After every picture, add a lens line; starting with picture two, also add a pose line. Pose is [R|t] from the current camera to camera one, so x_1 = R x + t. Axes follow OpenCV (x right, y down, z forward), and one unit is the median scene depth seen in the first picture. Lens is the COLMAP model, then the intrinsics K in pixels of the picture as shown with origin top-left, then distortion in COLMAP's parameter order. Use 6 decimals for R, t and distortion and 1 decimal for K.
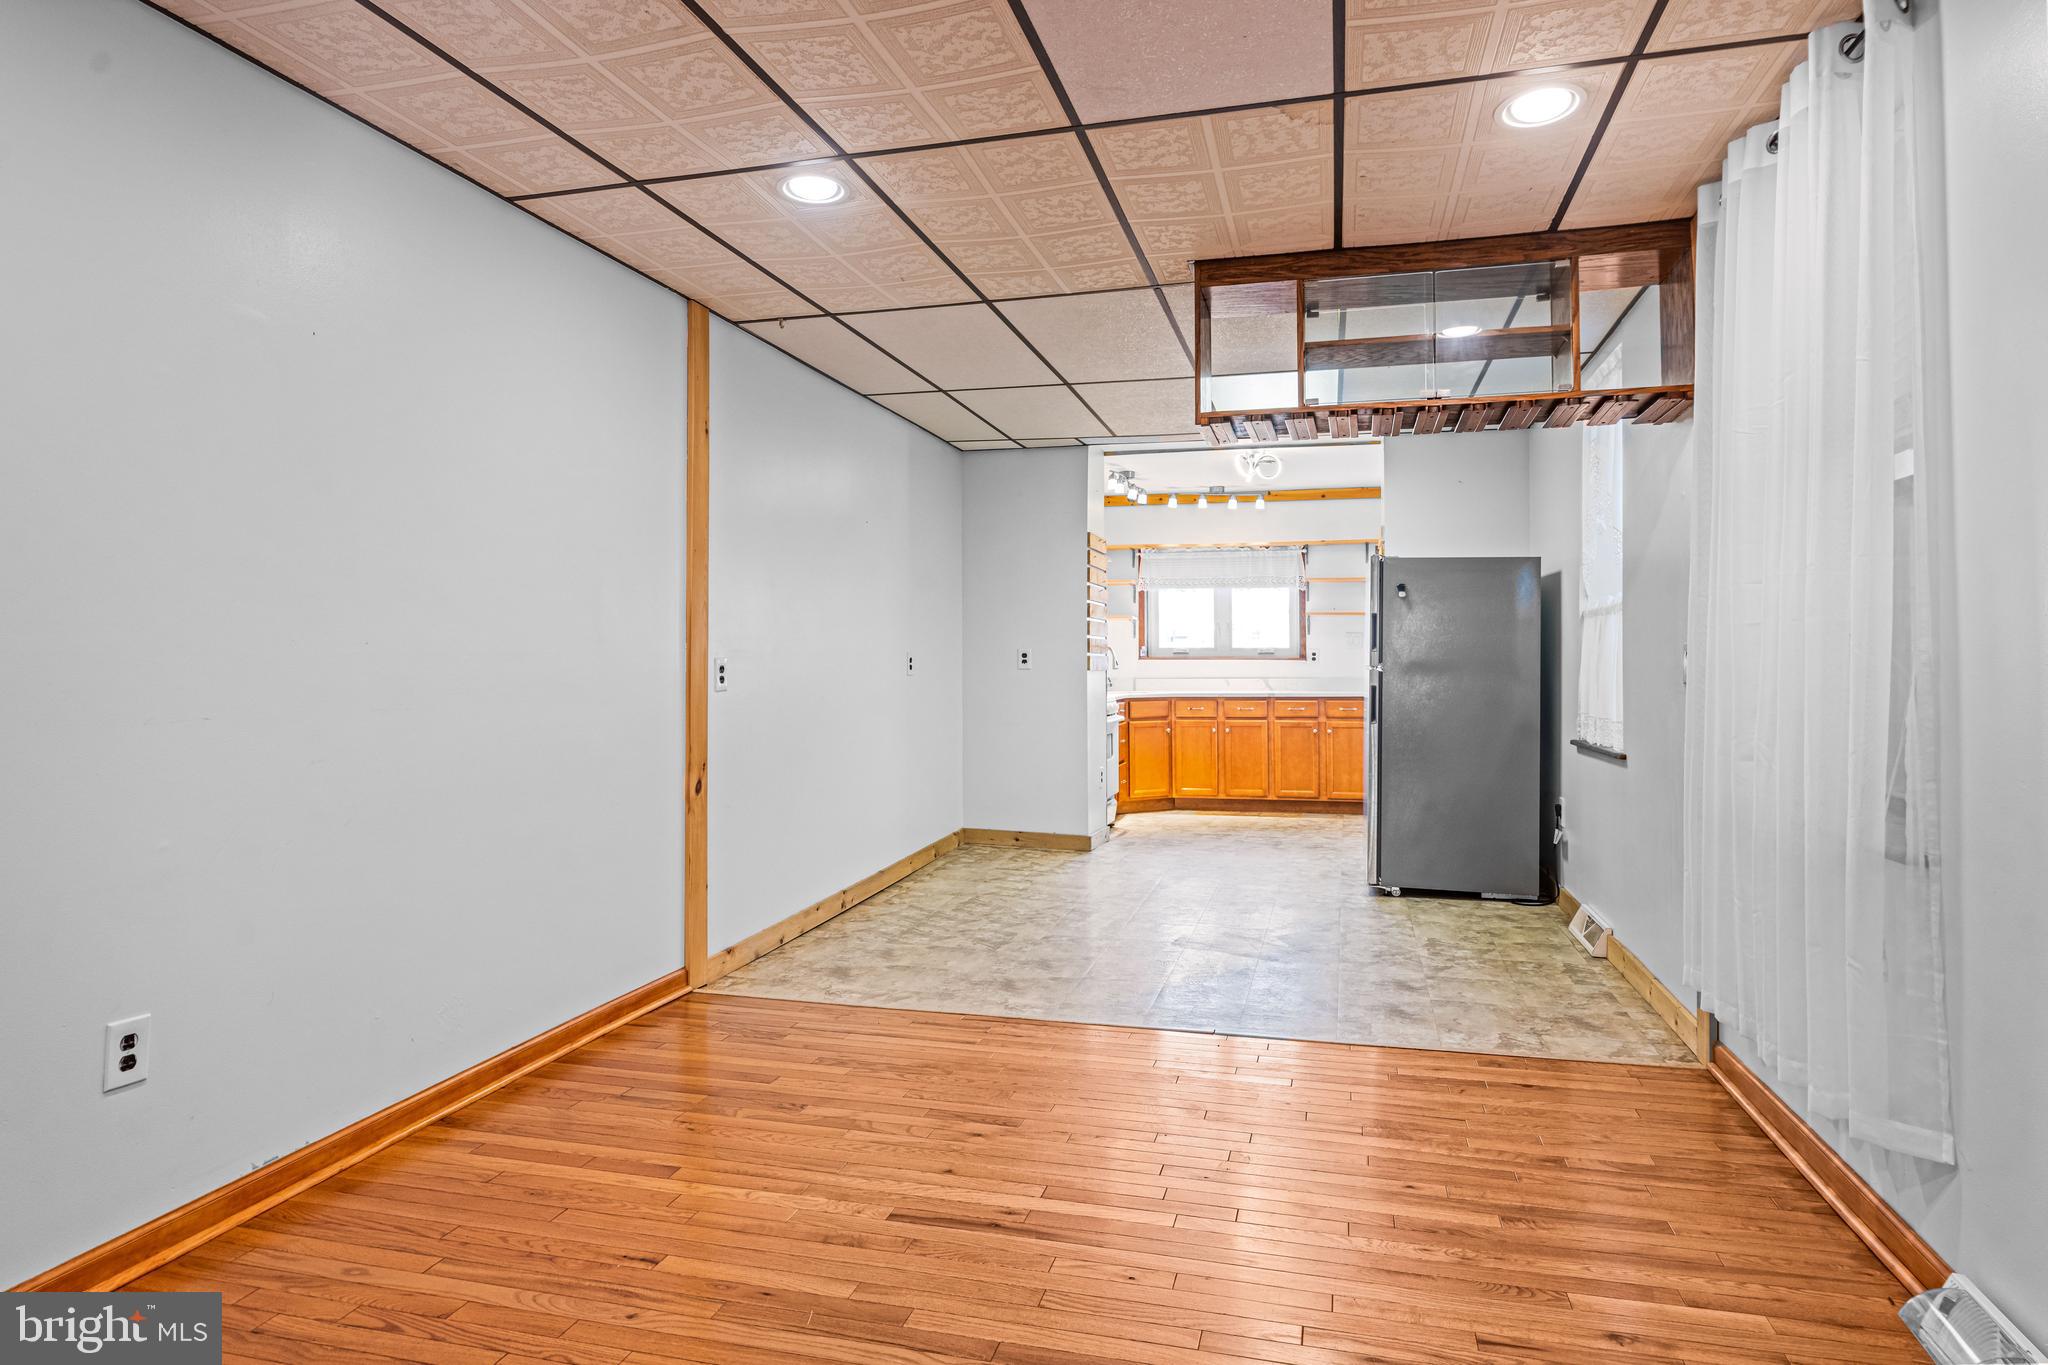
lens RADIAL K [[1135.4, 0, 1042.9], [0, 1135.4, 626.8], [0, 0, 1]] dist [0.021041, -0.001748]
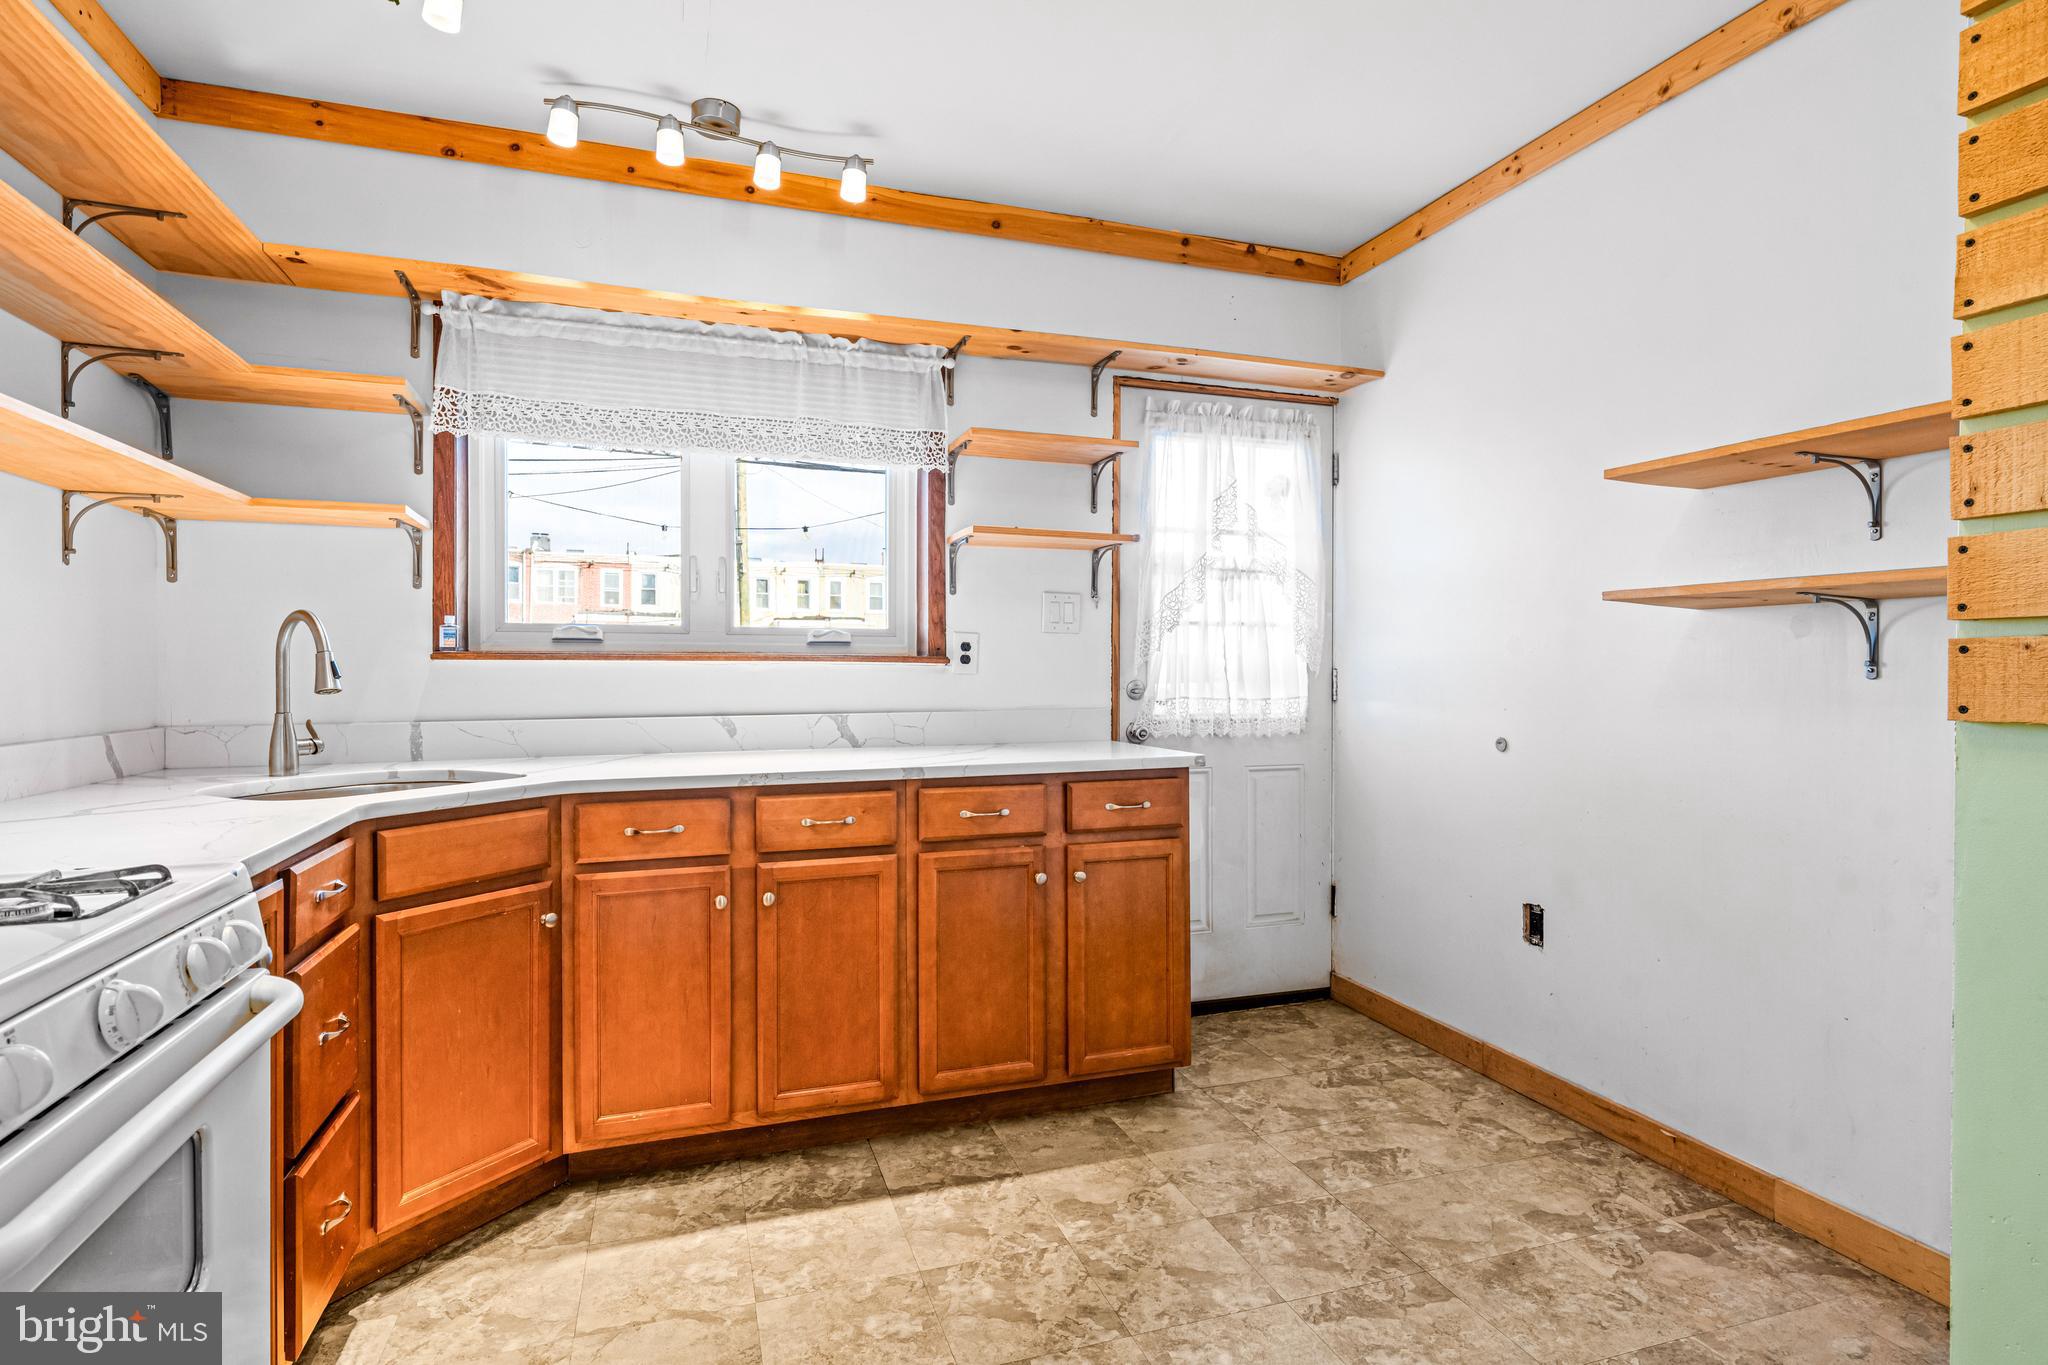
lens RADIAL K [[1055.3, 0, 1017.2], [0, 1055.3, 664.0], [0, 0, 1]] dist [0.008339, -0.000971]
pose [[0.840592, 0.003231, 0.541660, 0.086251], [-0.017946, 0.999599, 0.021888, 0.029369], [-0.541372, -0.028119, 0.840313, 0.930336]]
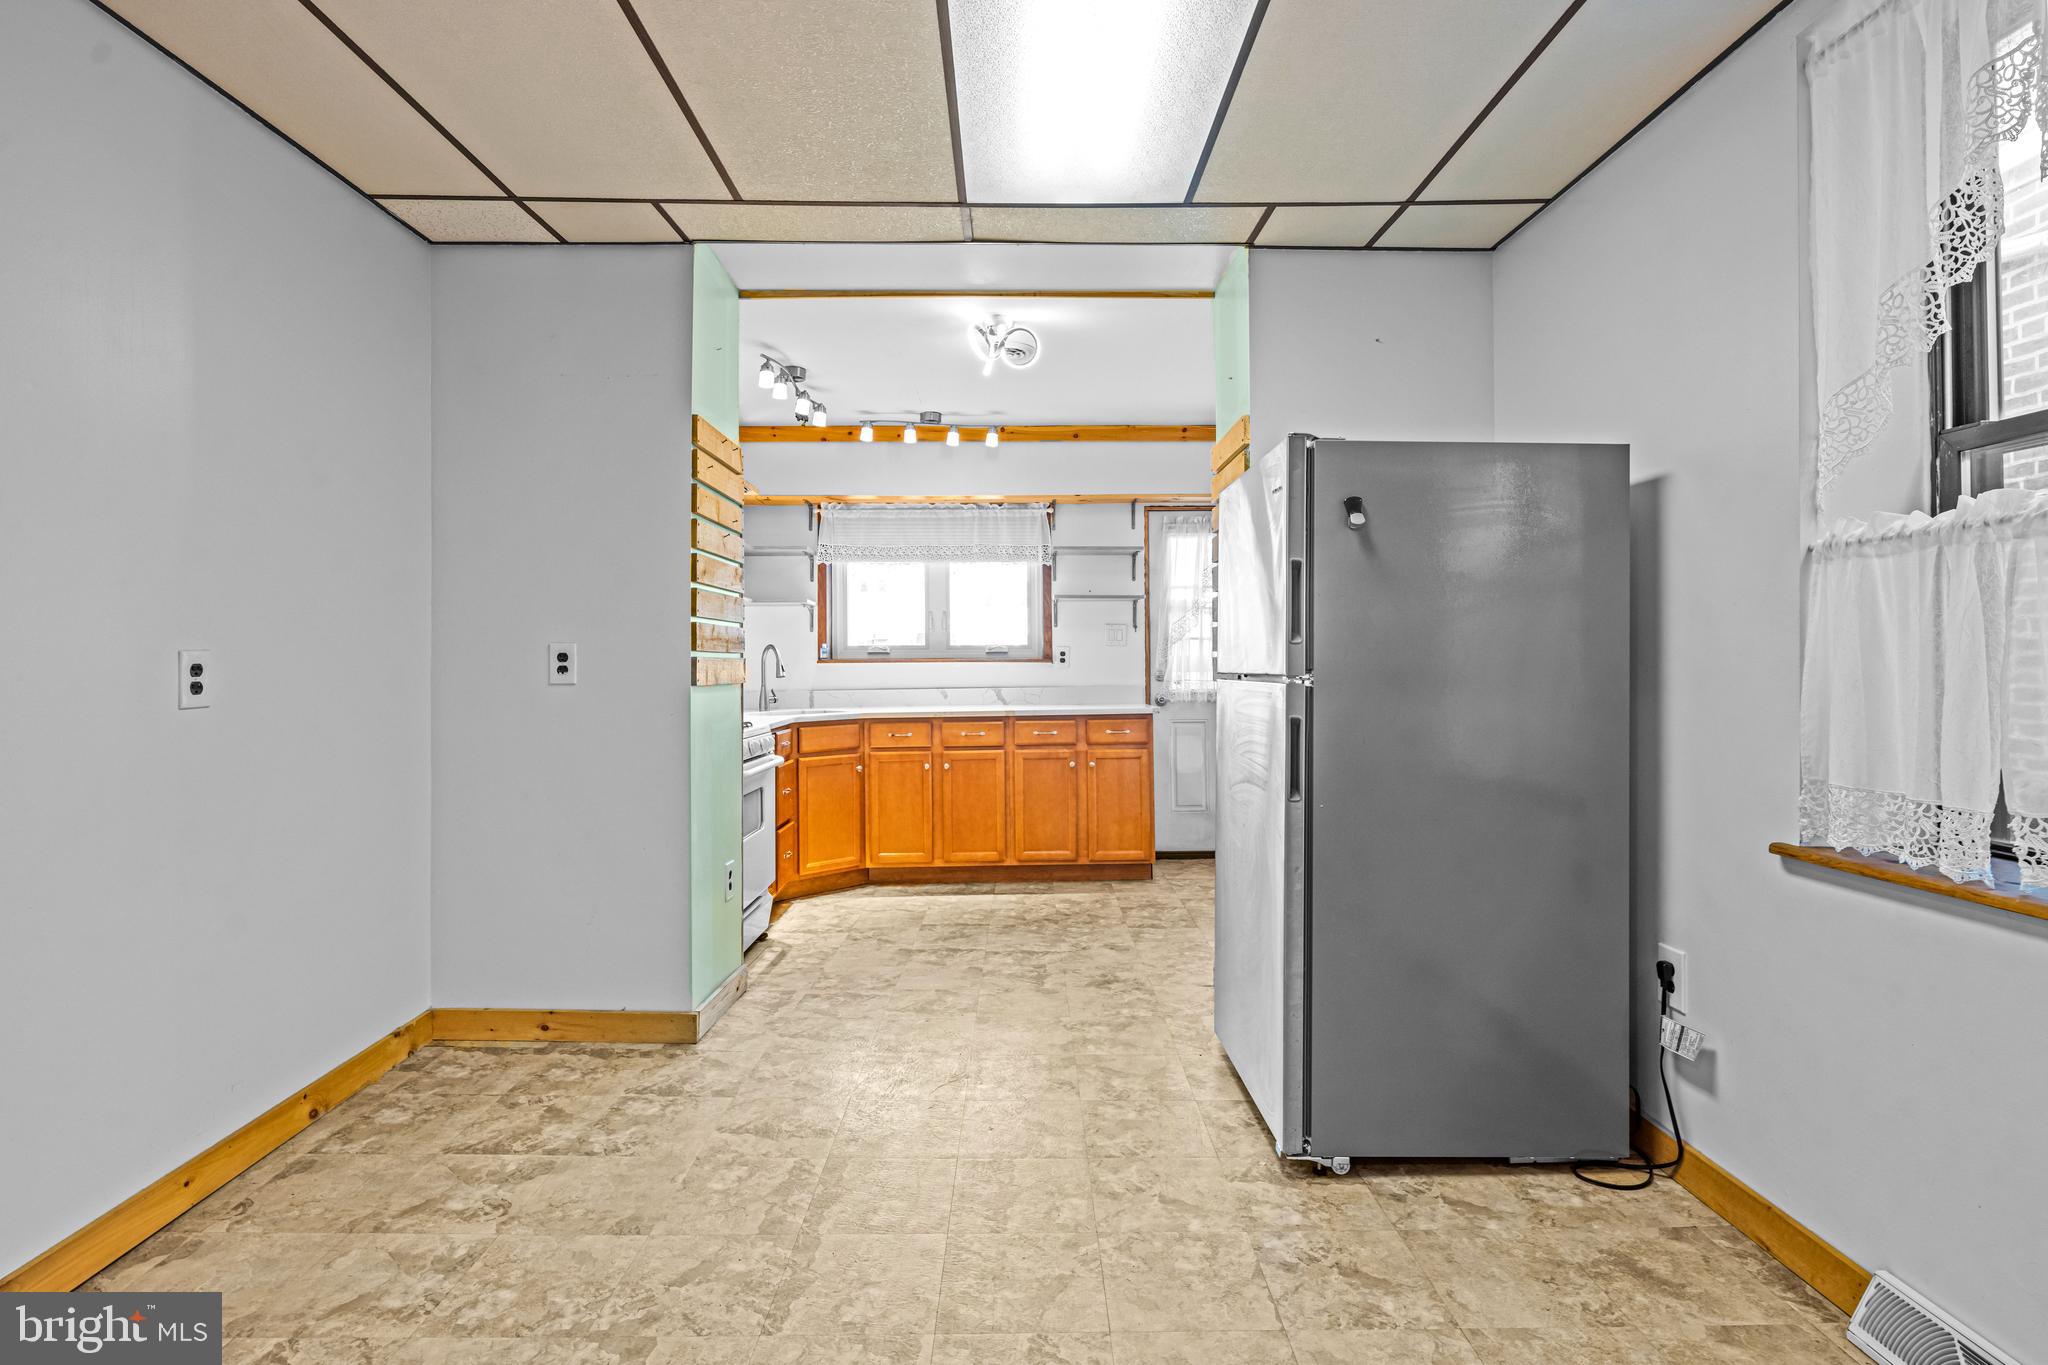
lens RADIAL K [[1011.0, 0, 1021.9], [0, 1011.0, 634.0], [0, 0, 1]] dist [0.000360, 0.000546]
pose [[0.966818, 0.000476, 0.255465, 0.065050], [-0.000989, 0.999998, 0.001879, 0.013870], [-0.255463, -0.002069, 0.966817, 0.511531]]
